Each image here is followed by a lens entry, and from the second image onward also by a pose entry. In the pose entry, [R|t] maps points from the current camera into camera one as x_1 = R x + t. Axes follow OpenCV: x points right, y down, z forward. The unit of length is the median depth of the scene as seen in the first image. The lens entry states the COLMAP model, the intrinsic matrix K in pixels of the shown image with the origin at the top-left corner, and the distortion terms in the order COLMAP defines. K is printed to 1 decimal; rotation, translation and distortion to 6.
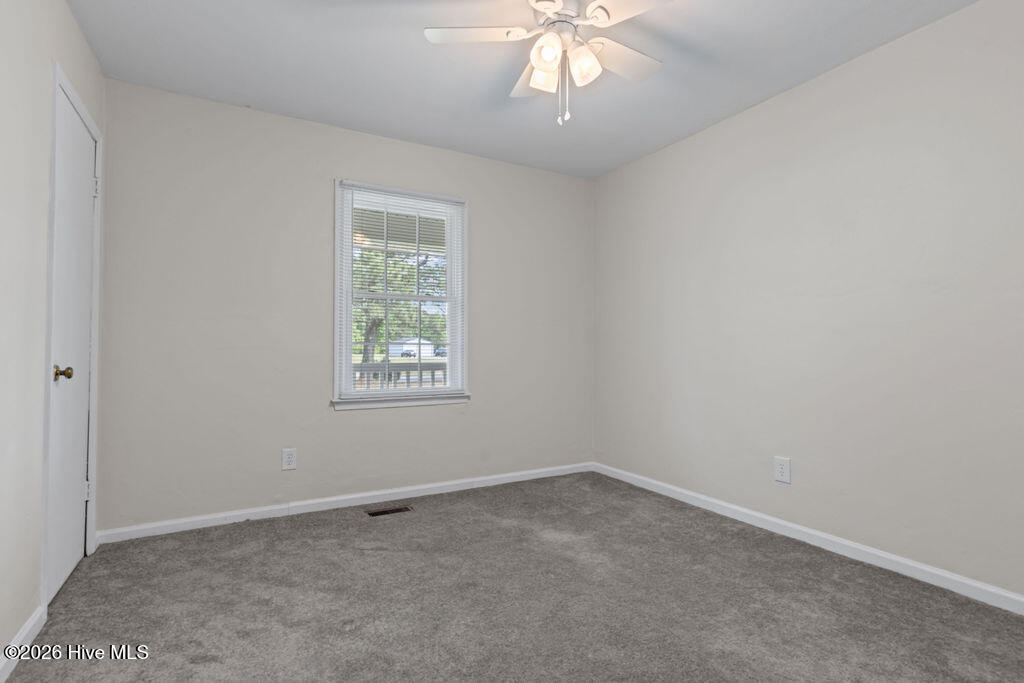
lens RADIAL K [[497.4, 0, 535.6], [0, 497.4, 345.4], [0, 0, 1]] dist [0.000862, -0.000032]
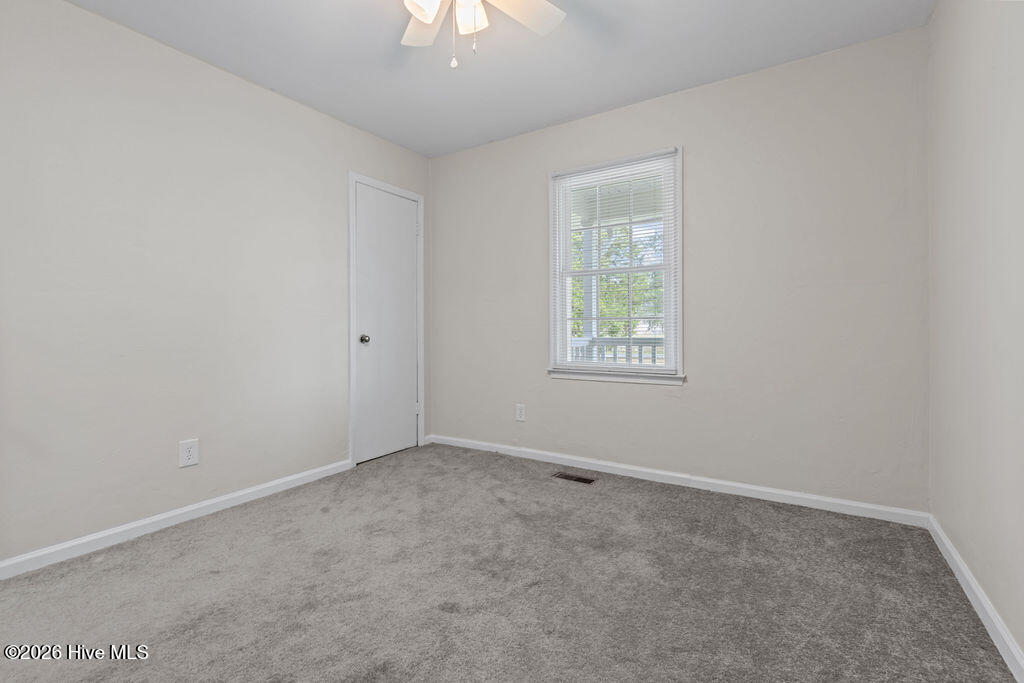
lens RADIAL K [[469.9, 0, 512.9], [0, 469.9, 336.4], [0, 0, 1]] dist [0.001848, 0.000026]
pose [[0.454751, 0.017800, -0.890441, 0.544745], [0.016344, 0.999465, 0.028326, 0.003151], [0.890469, -0.027435, 0.454217, 0.453606]]
